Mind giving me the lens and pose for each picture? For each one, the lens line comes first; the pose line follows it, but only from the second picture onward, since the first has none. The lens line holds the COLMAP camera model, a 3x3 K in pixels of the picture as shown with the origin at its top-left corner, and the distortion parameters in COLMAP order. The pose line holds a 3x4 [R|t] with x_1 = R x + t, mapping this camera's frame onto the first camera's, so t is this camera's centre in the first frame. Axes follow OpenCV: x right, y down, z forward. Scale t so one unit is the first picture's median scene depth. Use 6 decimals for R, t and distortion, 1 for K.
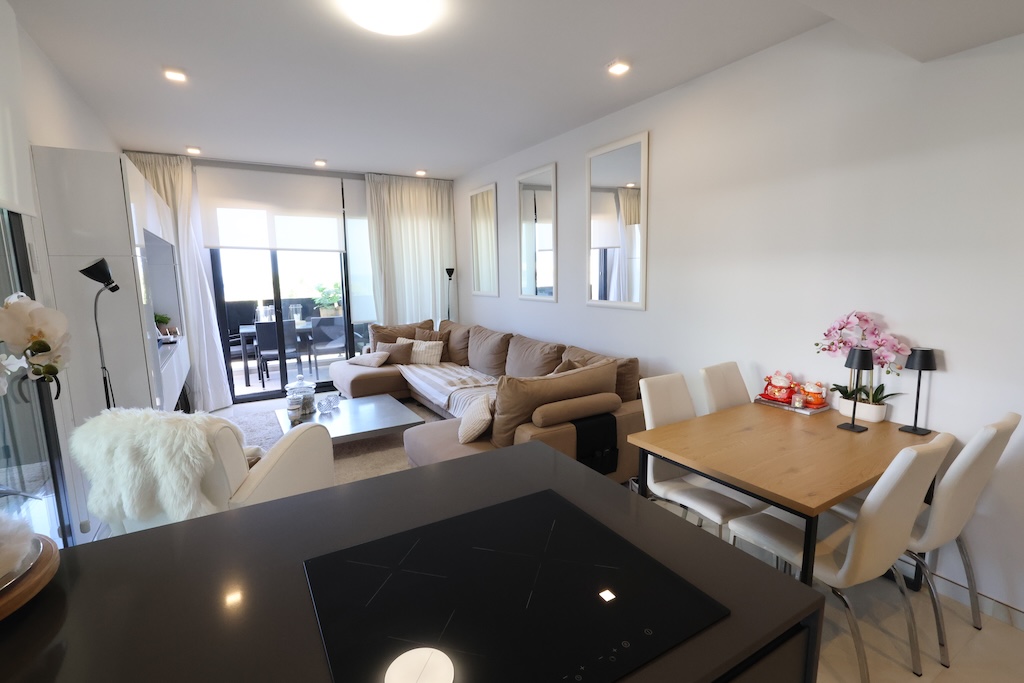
lens RADIAL K [[474.3, 0, 510.7], [0, 474.3, 342.2], [0, 0, 1]] dist [0.000673, 0.001827]
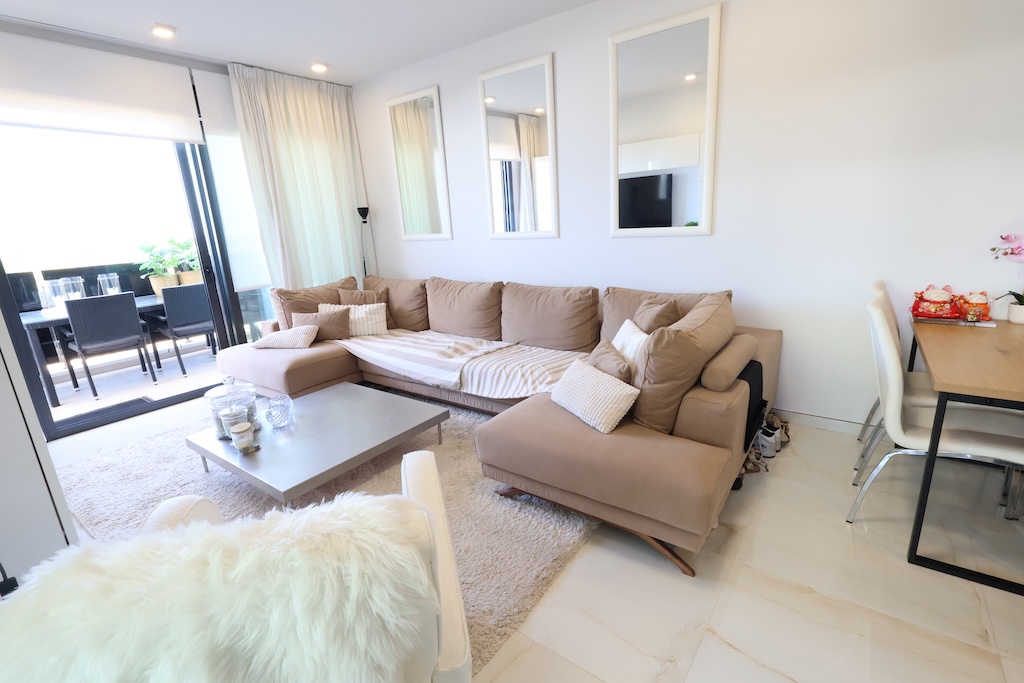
lens RADIAL K [[474.3, 0, 508.7], [0, 474.3, 344.2], [0, 0, 1]] dist [0.000673, 0.001827]
pose [[0.924024, -0.135588, 0.357486, -0.243700], [0.099025, 0.987973, 0.118761, -0.006904], [-0.369289, -0.074338, 0.926337, 0.216716]]
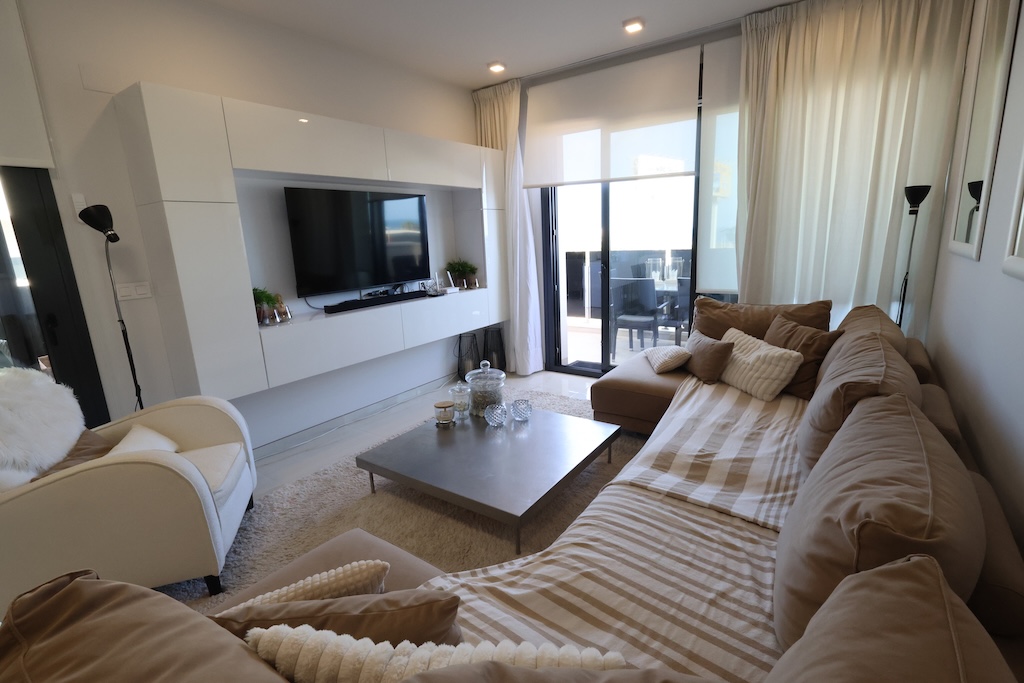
lens RADIAL K [[474.3, 0, 512.9], [0, 474.3, 340.4], [0, 0, 1]] dist [0.000673, 0.001827]
pose [[0.408681, 0.196476, -0.891278, 0.149270], [-0.098594, 0.980343, 0.170901, -0.065039], [0.907336, 0.018031, 0.420019, 0.562078]]
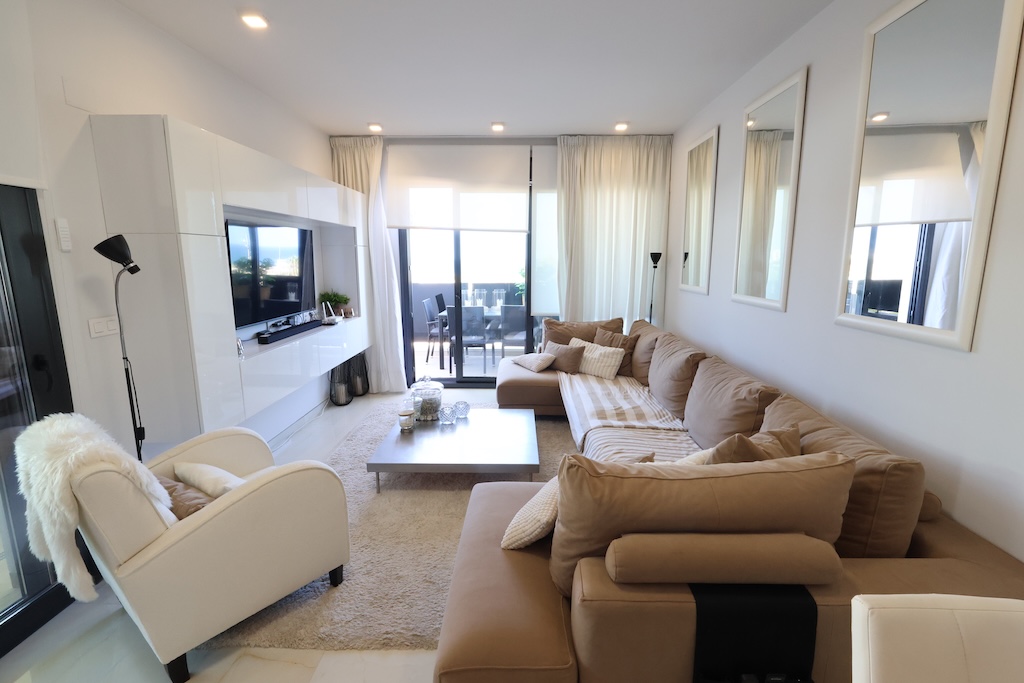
lens RADIAL K [[474.3, 0, 513.4], [0, 474.3, 342.2], [0, 0, 1]] dist [0.000673, 0.001827]
pose [[0.851002, 0.107870, -0.513965, 0.096278], [-0.091539, 0.994164, 0.057087, -0.040086], [0.517123, -0.001533, 0.855910, 0.260071]]
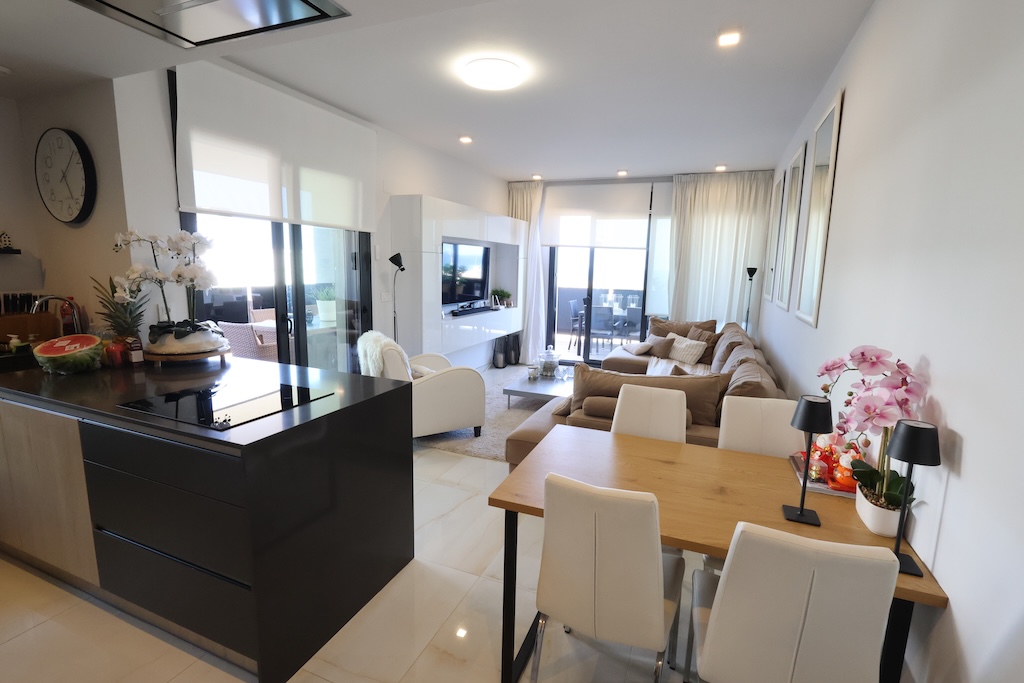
lens RADIAL K [[474.3, 0, 513.6], [0, 474.3, 342.8], [0, 0, 1]] dist [0.000673, 0.001827]
pose [[0.600429, 0.157504, -0.784013, 0.382964], [-0.151605, 0.985052, 0.081787, -0.020693], [0.785175, 0.069753, 0.615332, 0.097838]]
